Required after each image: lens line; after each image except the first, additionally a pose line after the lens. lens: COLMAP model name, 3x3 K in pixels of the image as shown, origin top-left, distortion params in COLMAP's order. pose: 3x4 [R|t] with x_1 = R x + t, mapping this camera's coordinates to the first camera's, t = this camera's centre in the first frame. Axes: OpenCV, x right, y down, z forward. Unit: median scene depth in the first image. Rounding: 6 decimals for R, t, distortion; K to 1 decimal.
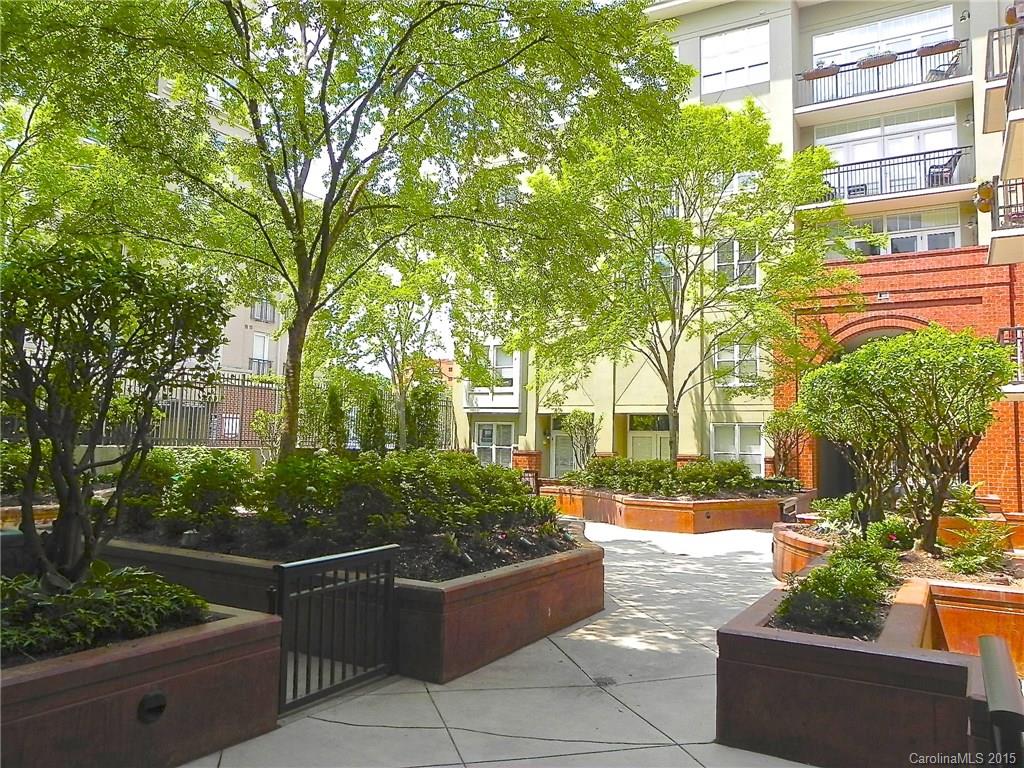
lens RADIAL K [[768.9, 0, 511.0], [0, 768.9, 352.0], [0, 0, 1]] dist [0.003051, 0.000124]
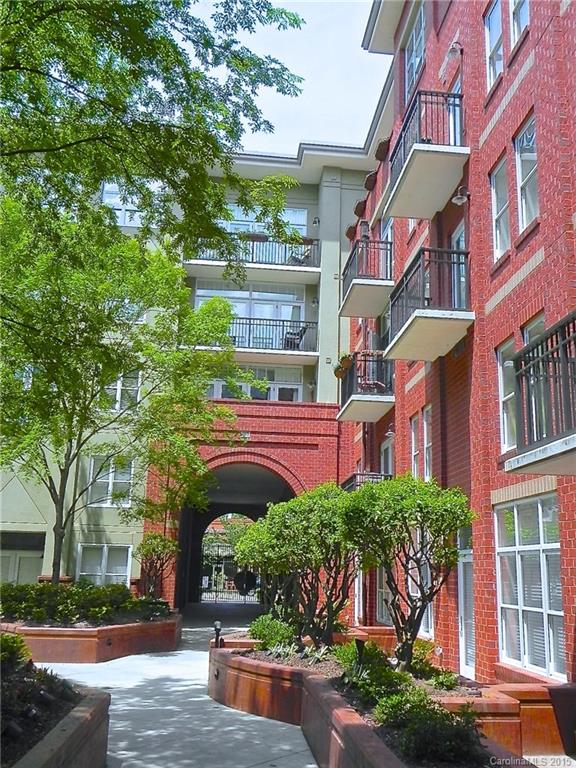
lens RADIAL K [[733.7, 0, 288.0], [0, 733.7, 384.0], [0, 0, 1]] dist [0.009146, 0.003663]
pose [[0.816583, 0.145623, 0.558558, -0.089081], [-0.078576, 0.986690, -0.142369, 0.003459], [-0.571855, 0.072367, 0.817156, 0.062512]]
